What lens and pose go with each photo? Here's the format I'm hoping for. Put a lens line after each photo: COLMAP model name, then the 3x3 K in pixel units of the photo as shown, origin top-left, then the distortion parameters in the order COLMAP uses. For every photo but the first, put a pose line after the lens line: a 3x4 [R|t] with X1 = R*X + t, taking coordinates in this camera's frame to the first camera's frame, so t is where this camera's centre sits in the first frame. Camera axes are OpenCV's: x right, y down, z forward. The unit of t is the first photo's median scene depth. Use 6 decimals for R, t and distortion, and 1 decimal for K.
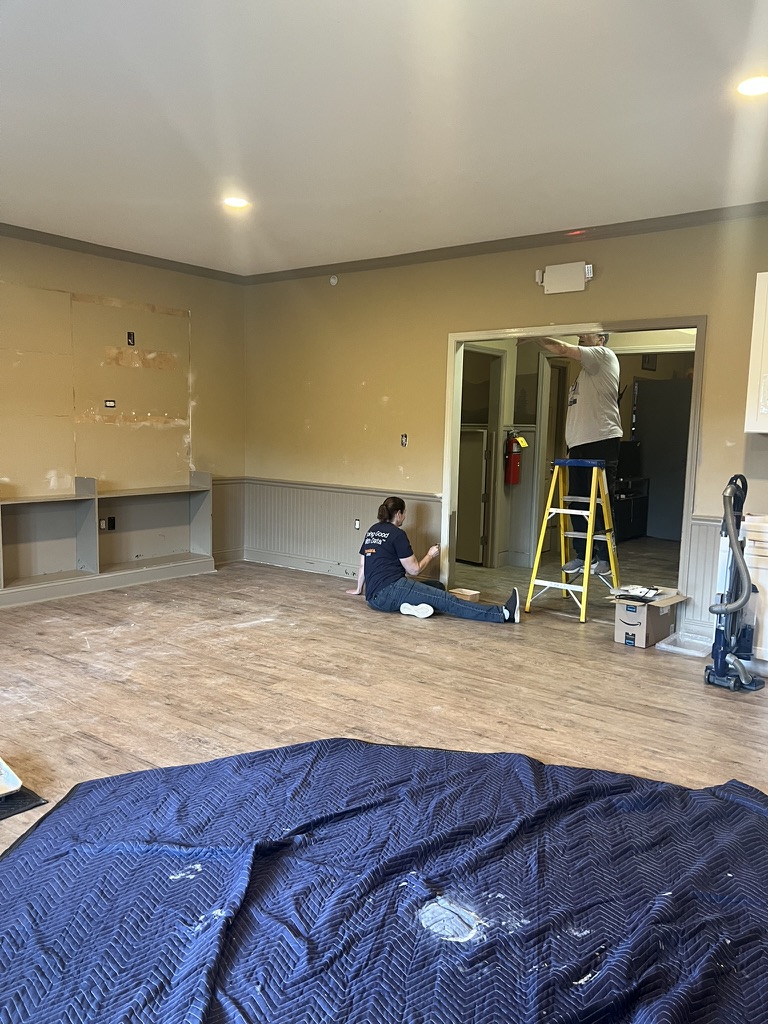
lens RADIAL K [[772.3, 0, 387.6], [0, 772.3, 507.3], [0, 0, 1]] dist [0.016309, -0.018313]
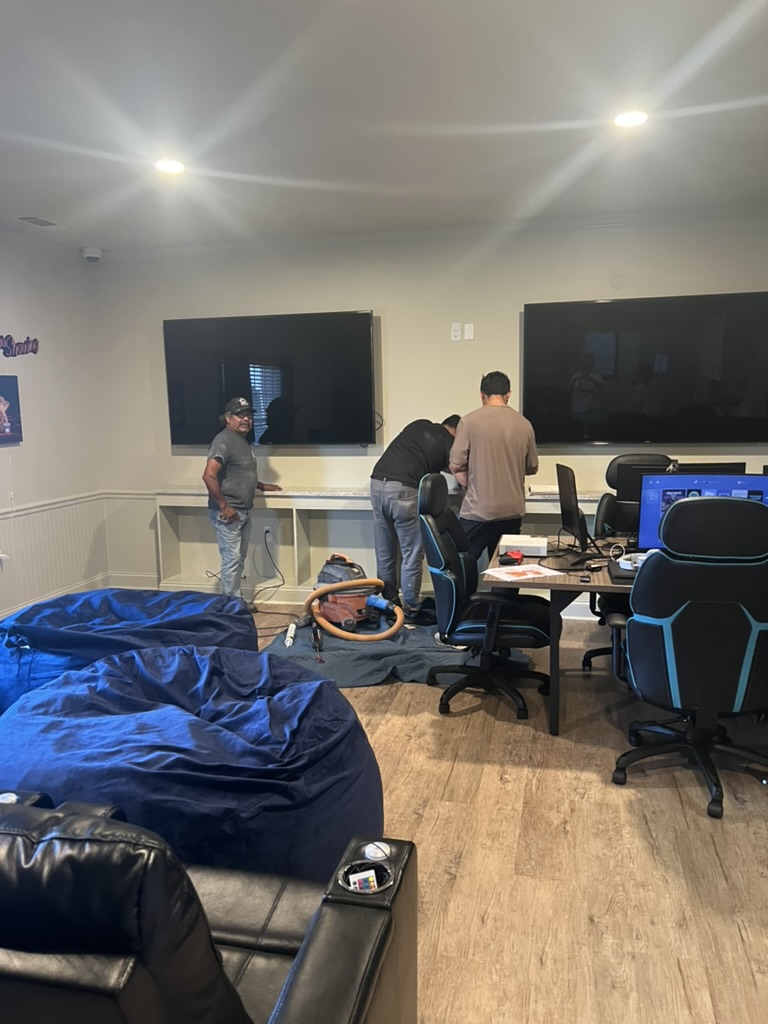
lens RADIAL K [[772.3, 0, 386.9], [0, 772.3, 518.4], [0, 0, 1]] dist [0.016309, -0.018313]
pose [[0.433099, 0.114627, -0.894028, 0.084351], [-0.082491, 0.992759, 0.087324, -0.017664], [0.897564, 0.035929, 0.439419, 0.118775]]
